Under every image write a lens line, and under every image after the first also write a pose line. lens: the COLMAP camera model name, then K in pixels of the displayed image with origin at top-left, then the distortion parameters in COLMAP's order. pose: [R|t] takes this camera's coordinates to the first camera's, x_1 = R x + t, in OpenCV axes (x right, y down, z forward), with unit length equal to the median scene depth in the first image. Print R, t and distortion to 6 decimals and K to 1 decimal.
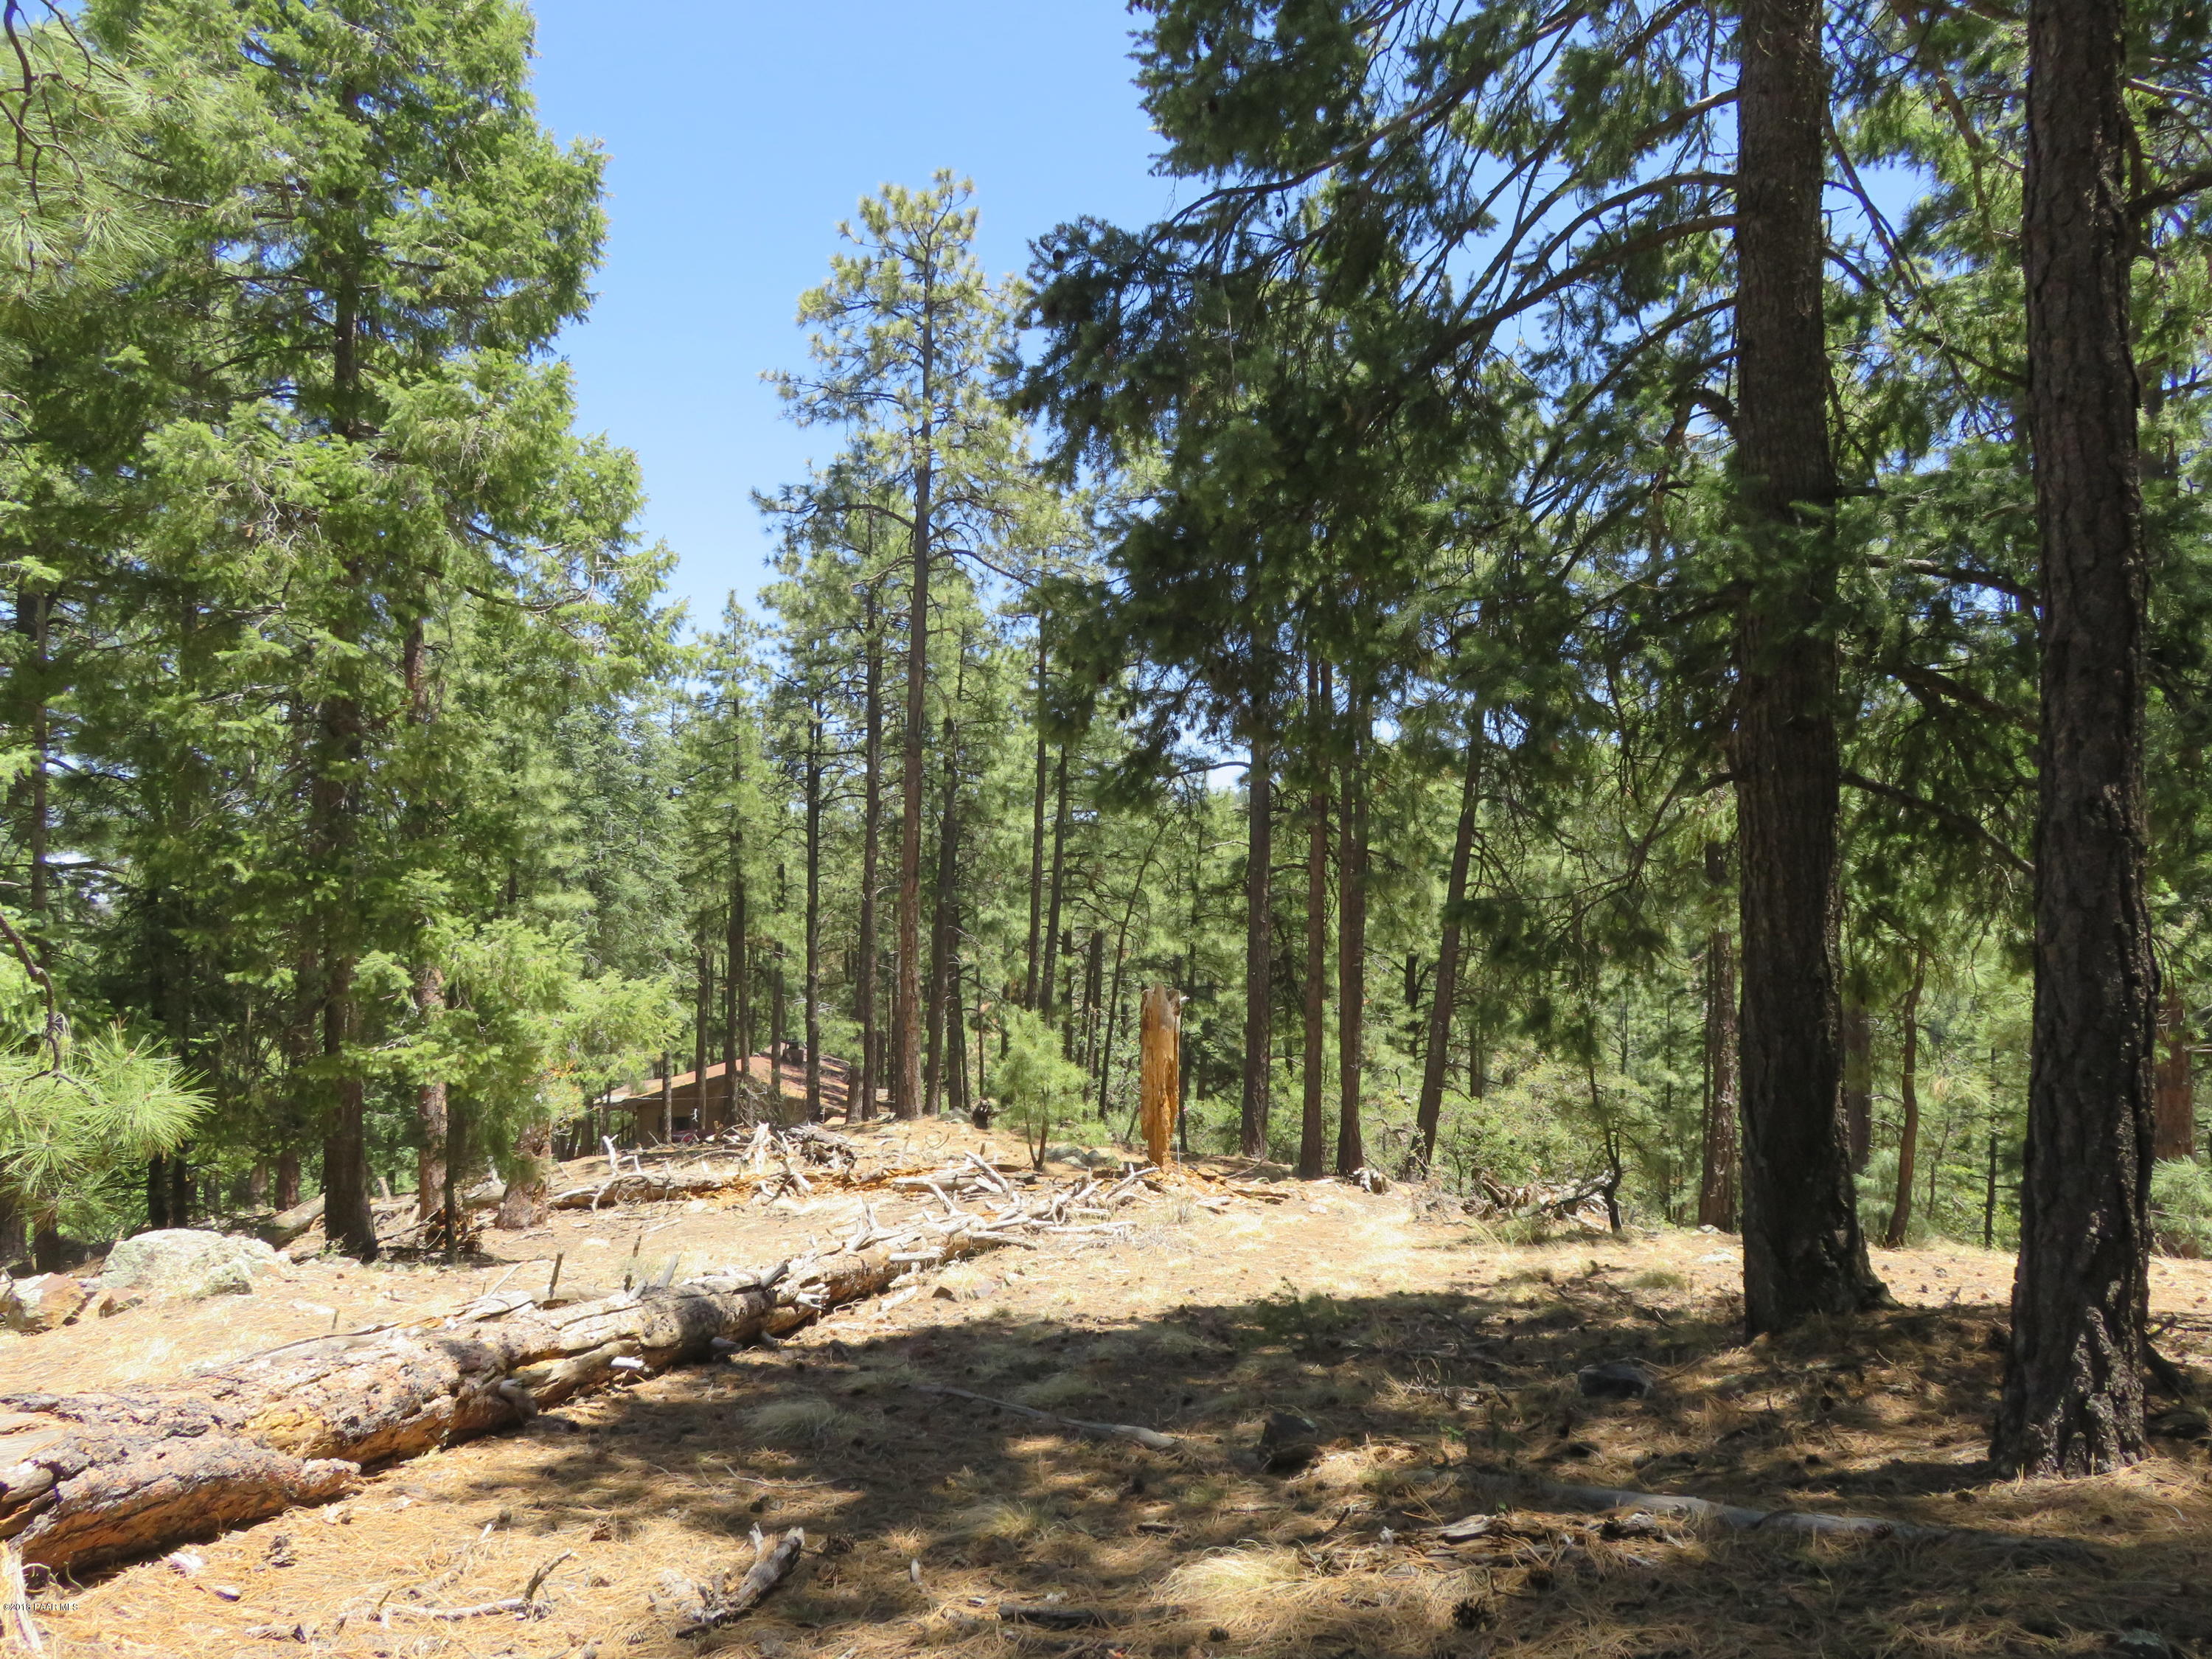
lens RADIAL K [[1656.1, 0, 1106.0], [0, 1656.1, 829.5], [0, 0, 1]] dist [-0.002948, -0.003679]
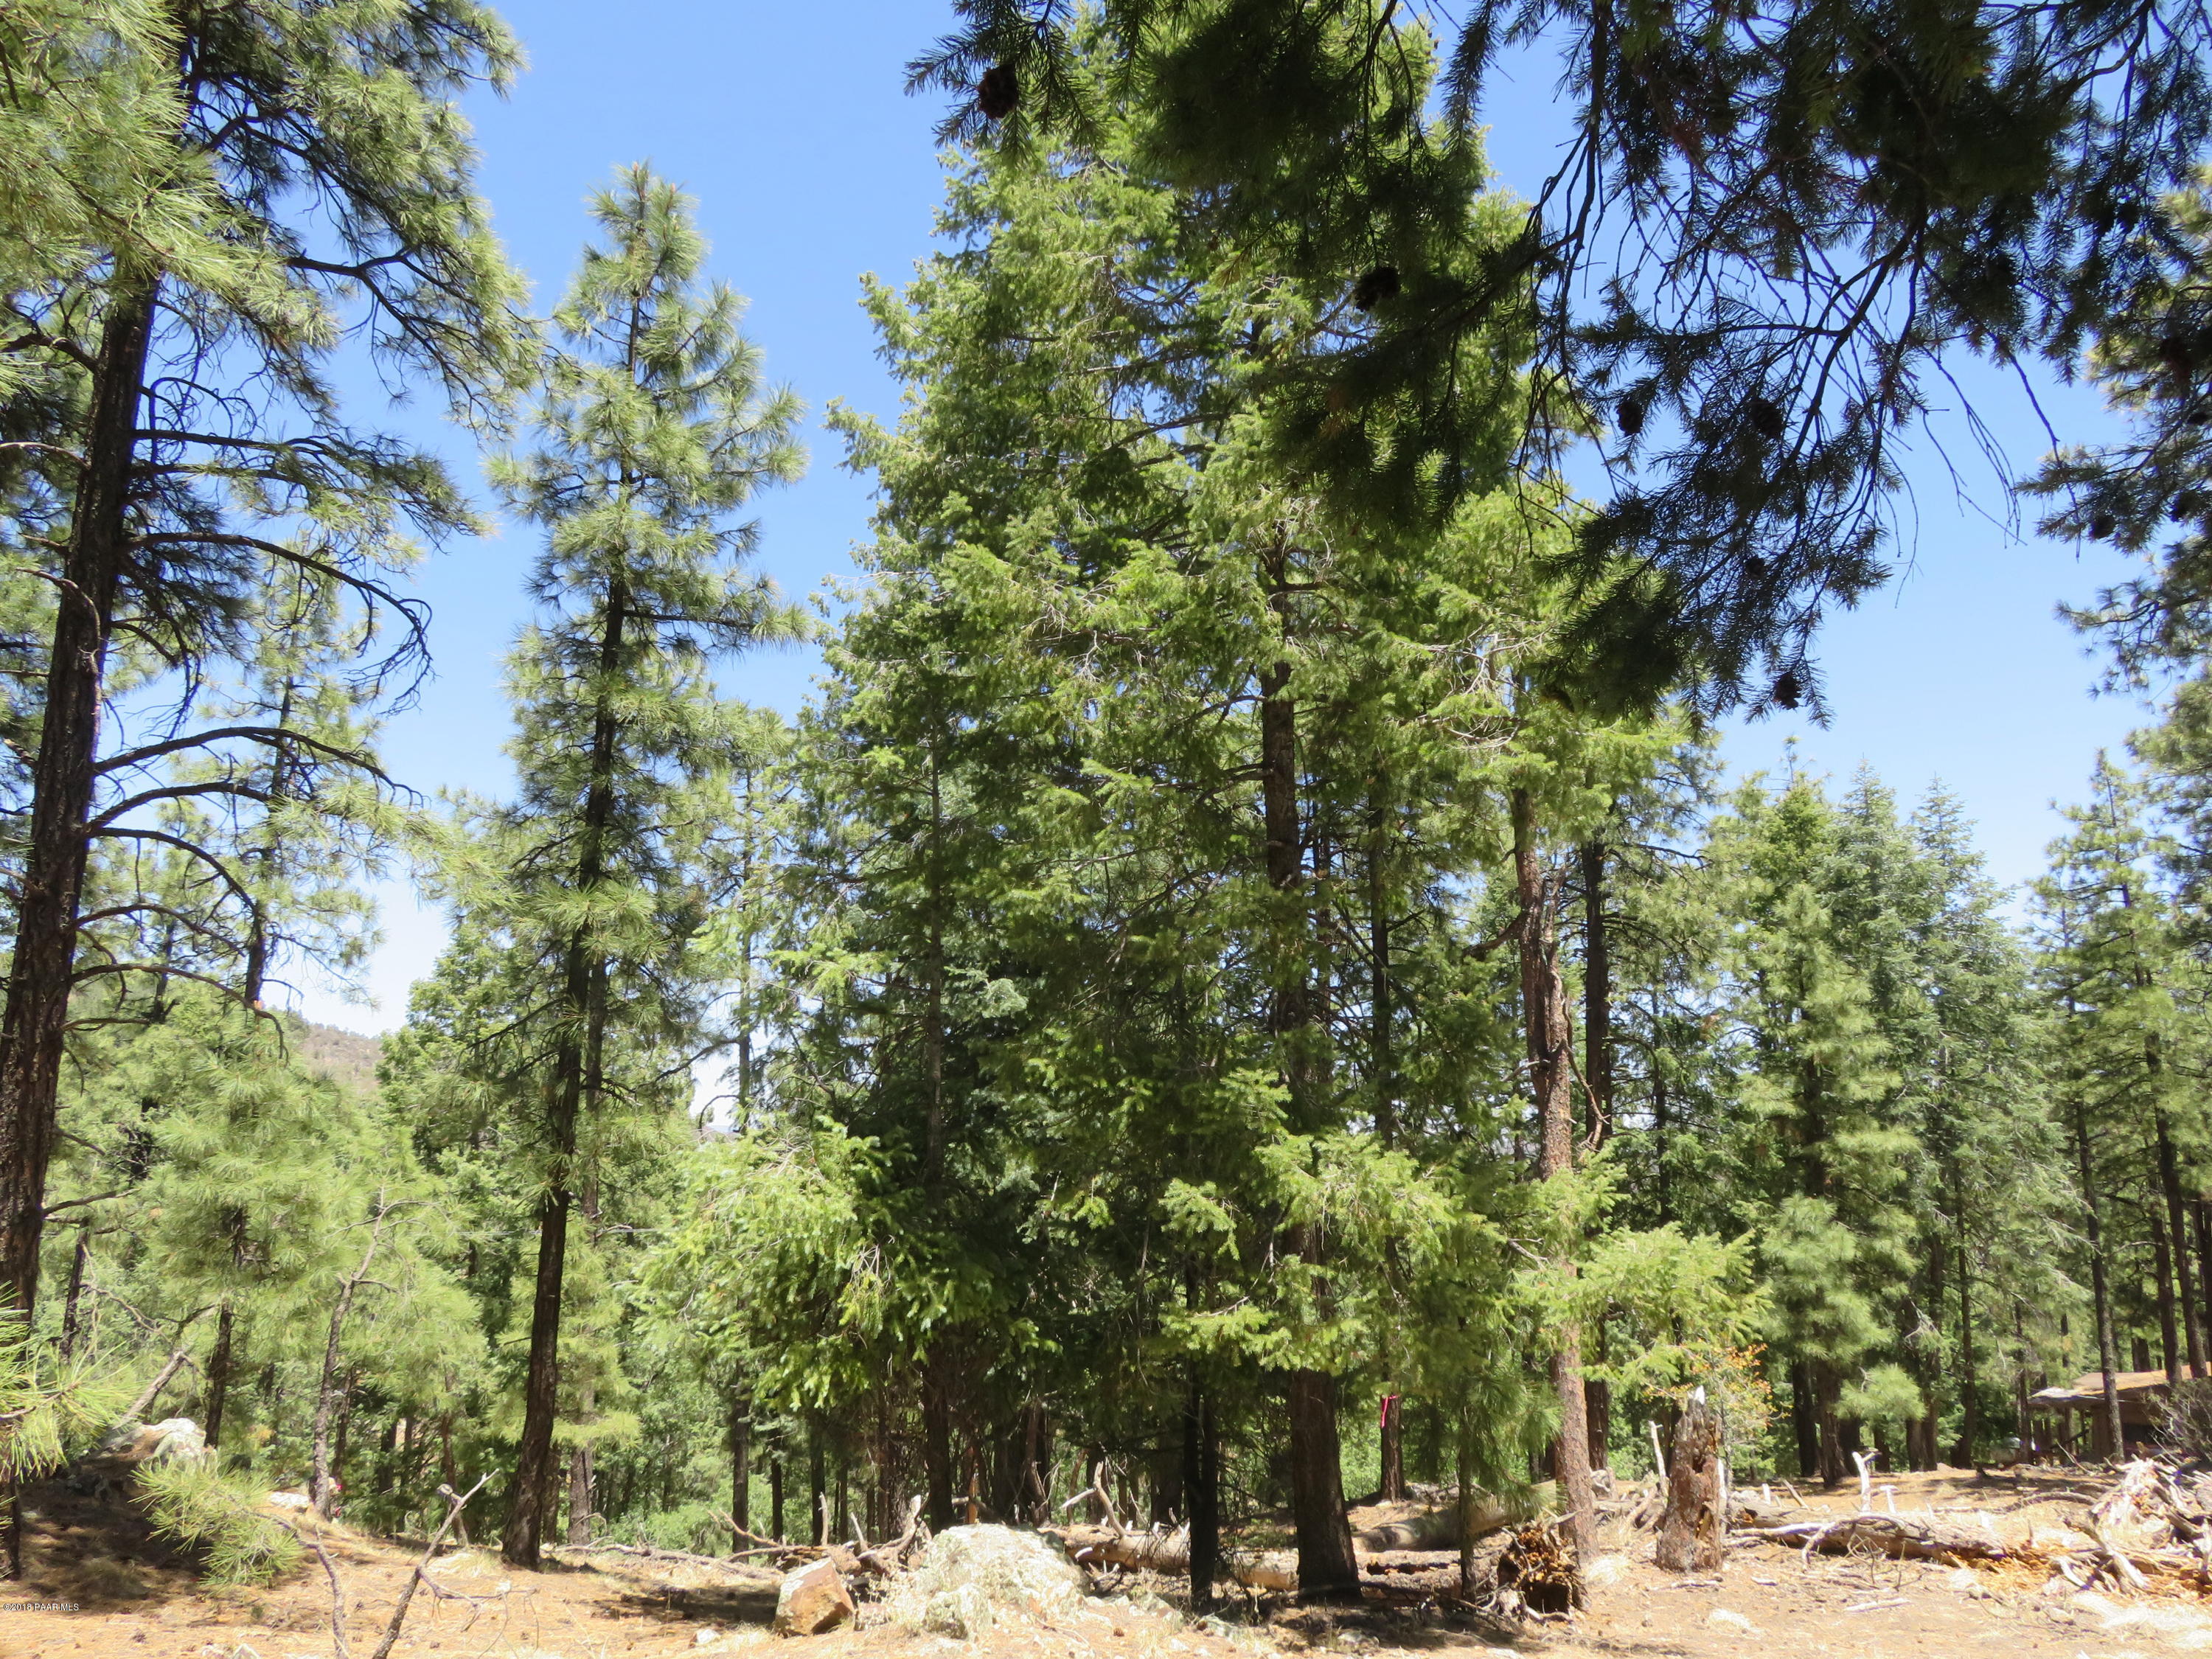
lens RADIAL K [[1656.1, 0, 1106.0], [0, 1656.1, 829.5], [0, 0, 1]] dist [-0.002948, -0.003679]
pose [[0.672734, -0.137136, -0.727065, 0.057855], [0.027370, 0.986613, -0.160766, 0.019780], [0.739378, 0.088253, 0.667481, 0.248457]]
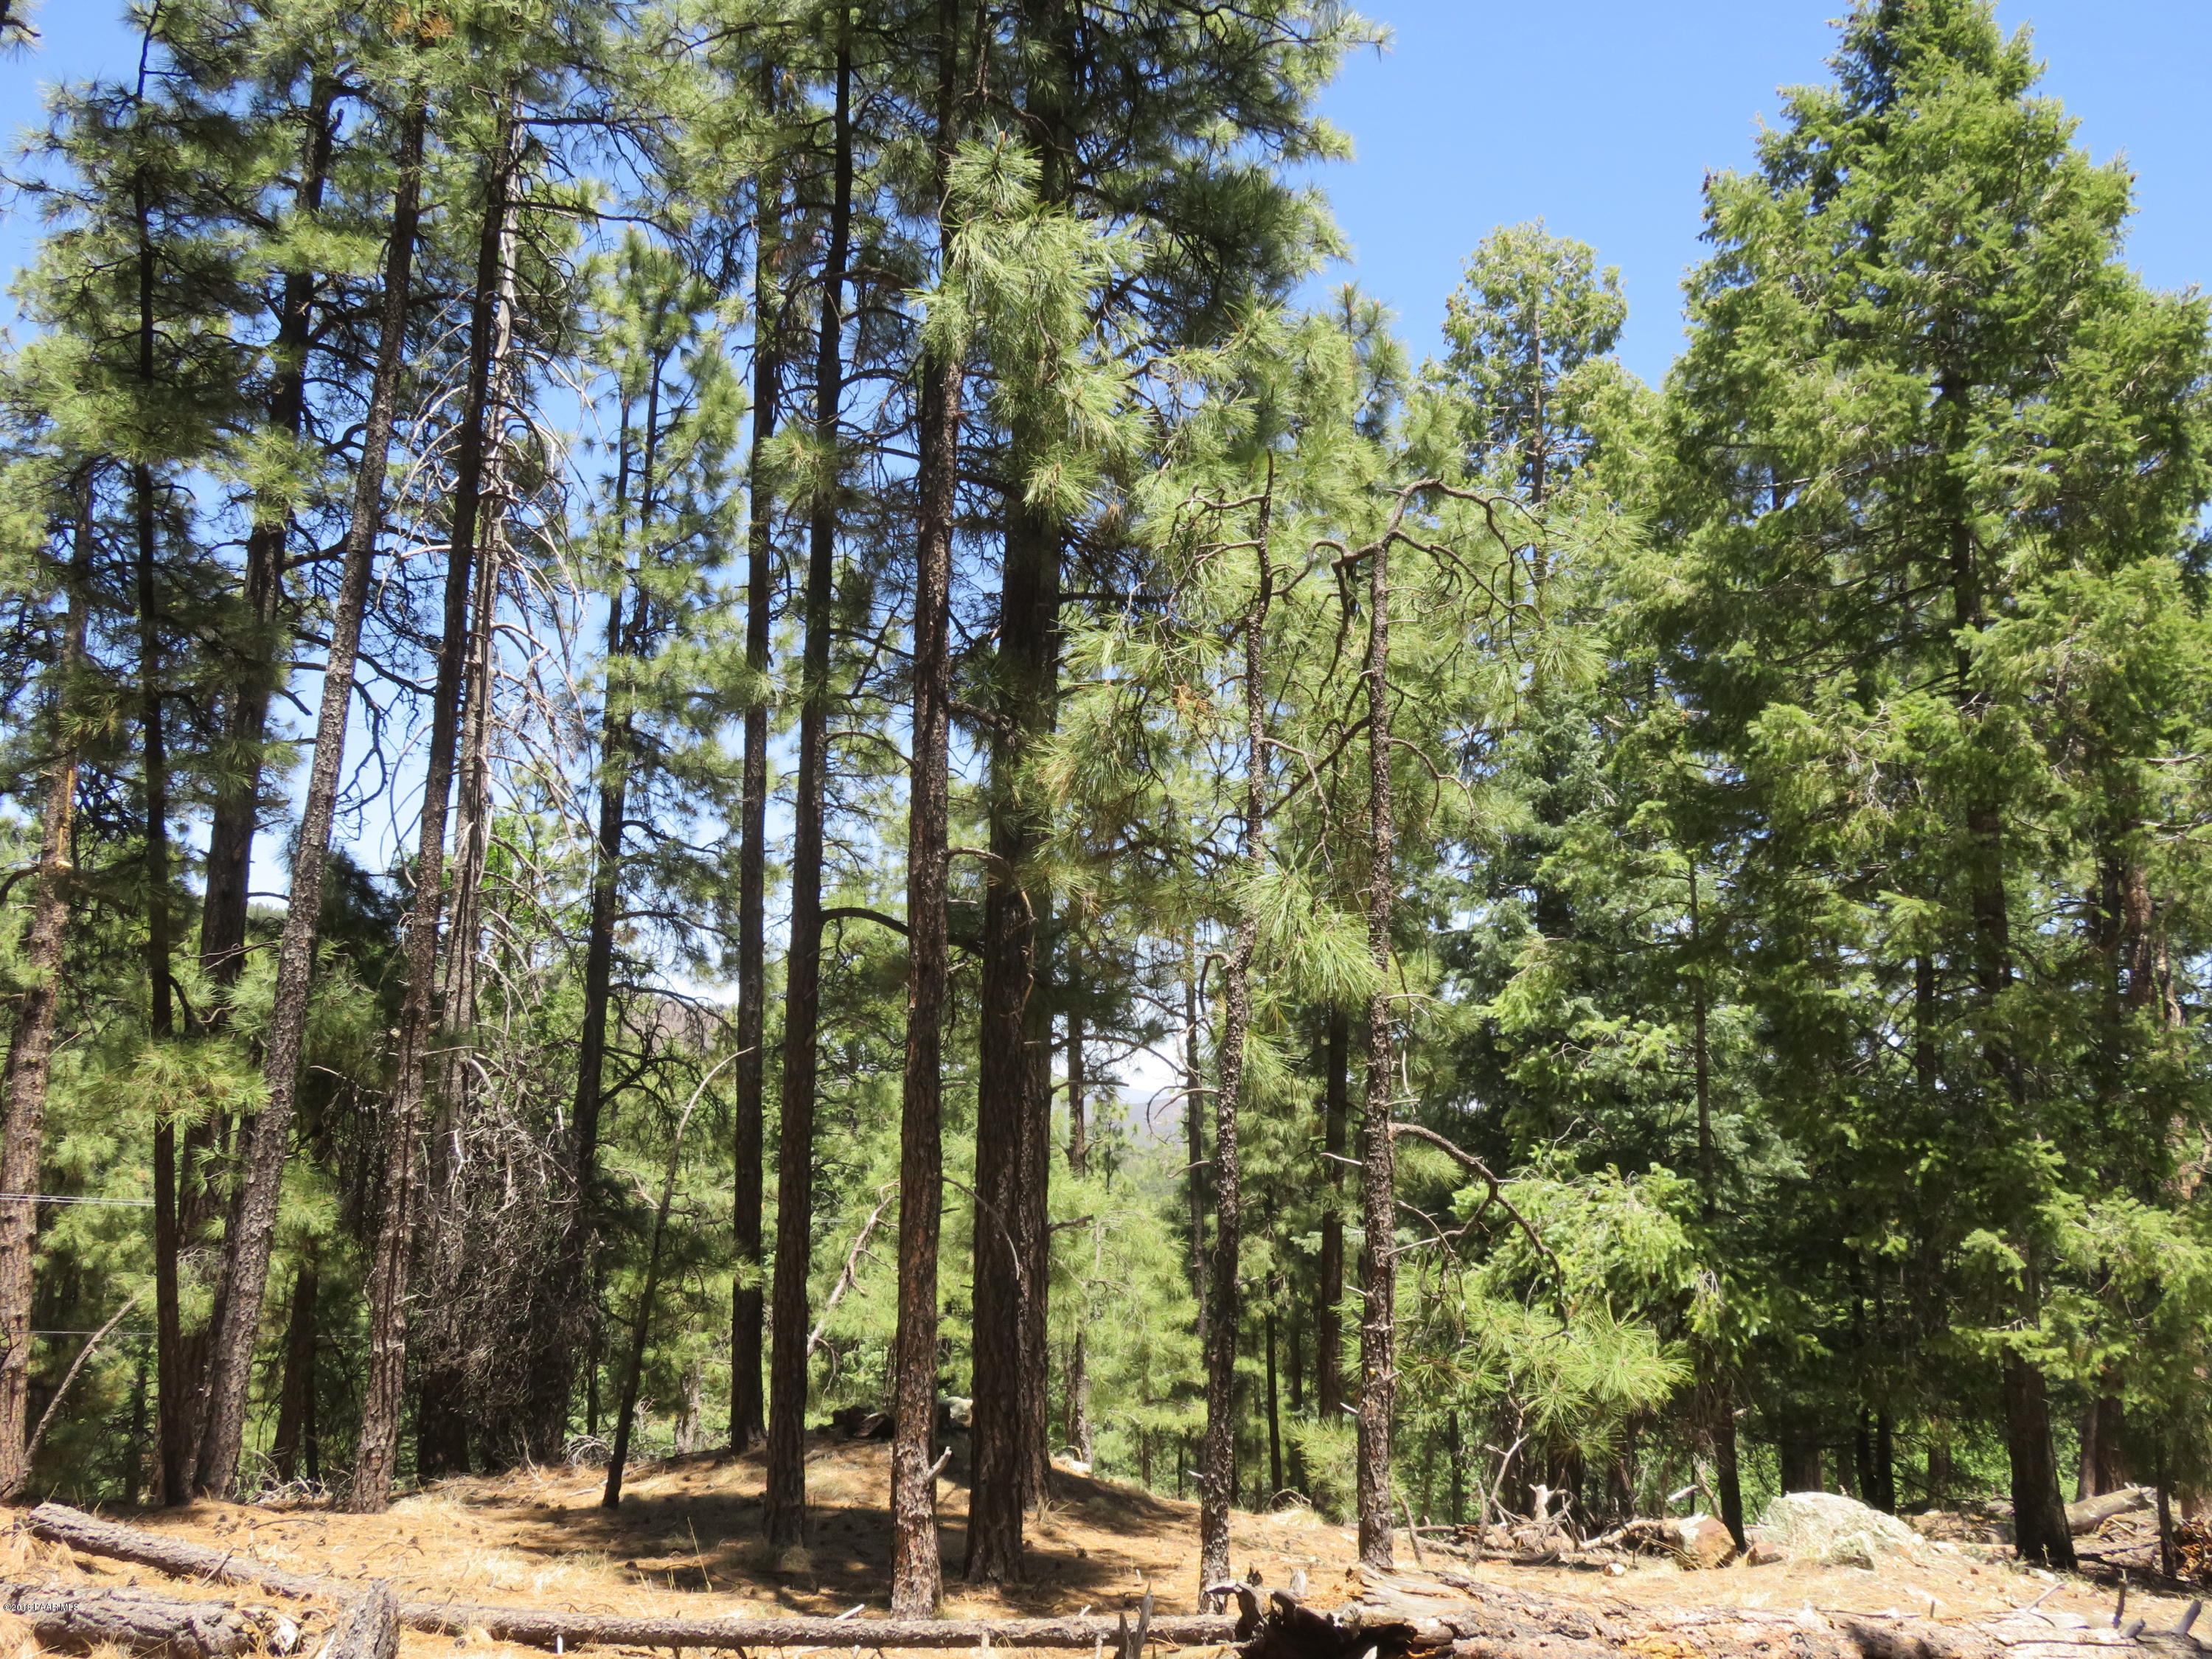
lens RADIAL K [[2118.8, 0, 1106.0], [0, 2118.8, 829.5], [0, 0, 1]] dist [-0.049090, -0.000125]
pose [[0.573557, -0.089935, -0.814214, 0.147011], [0.016222, 0.995007, -0.098478, -0.023202], [0.819005, 0.043275, 0.572152, -0.057480]]
